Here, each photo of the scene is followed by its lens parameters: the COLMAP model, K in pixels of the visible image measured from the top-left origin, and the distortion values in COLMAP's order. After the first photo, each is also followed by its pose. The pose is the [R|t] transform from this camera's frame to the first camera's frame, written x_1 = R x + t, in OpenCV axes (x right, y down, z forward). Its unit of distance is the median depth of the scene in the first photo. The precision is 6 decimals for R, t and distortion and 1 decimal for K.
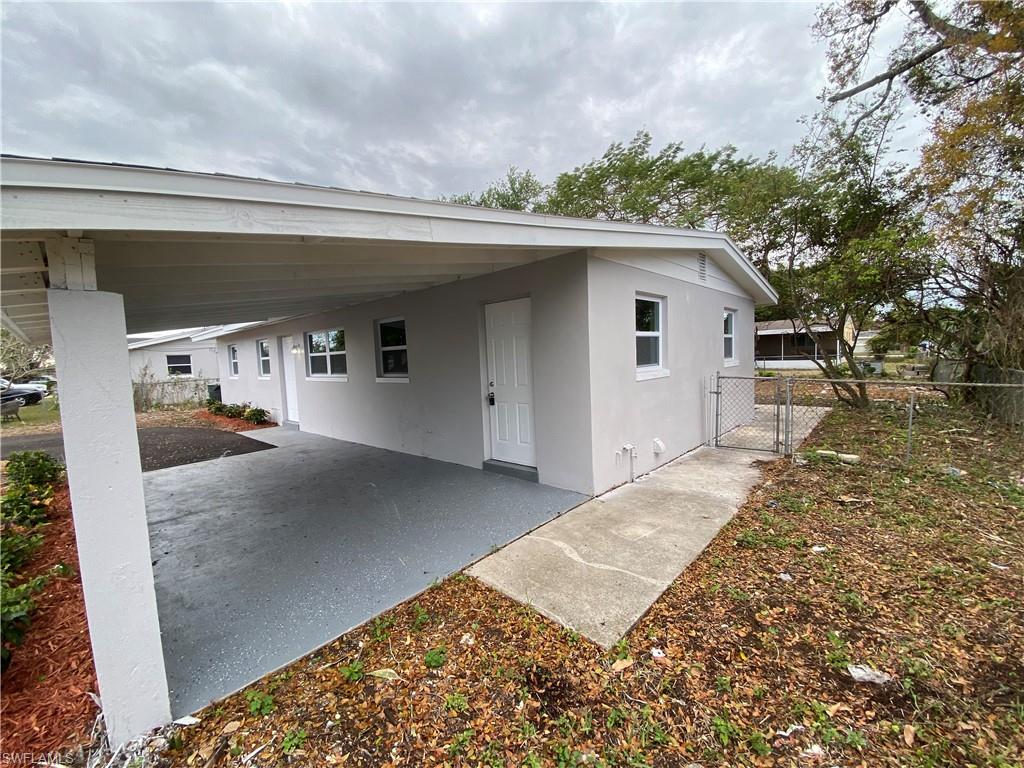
lens RADIAL K [[413.8, 0, 512.0], [0, 413.8, 384.0], [0, 0, 1]] dist [0.020483, -0.020244]
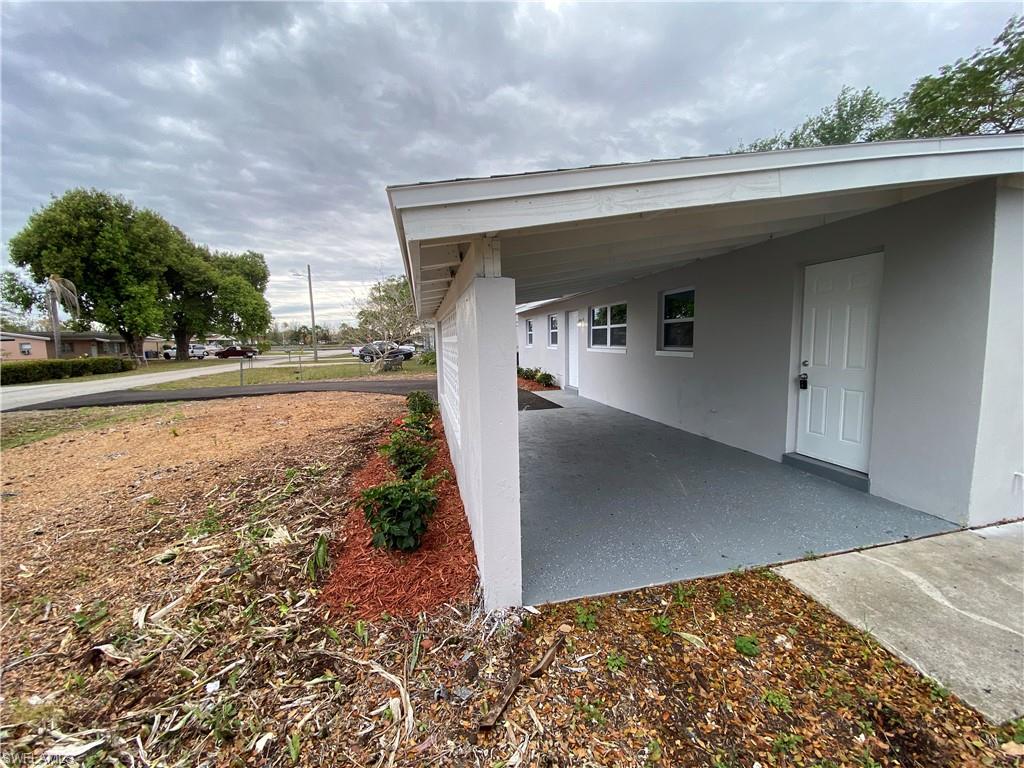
lens RADIAL K [[413.8, 0, 512.0], [0, 413.8, 384.0], [0, 0, 1]] dist [0.020483, -0.020244]
pose [[0.817843, 0.086154, -0.568955, -0.102039], [-0.050113, 0.995636, 0.078730, 0.008857], [0.573255, -0.035877, 0.818591, -0.052322]]
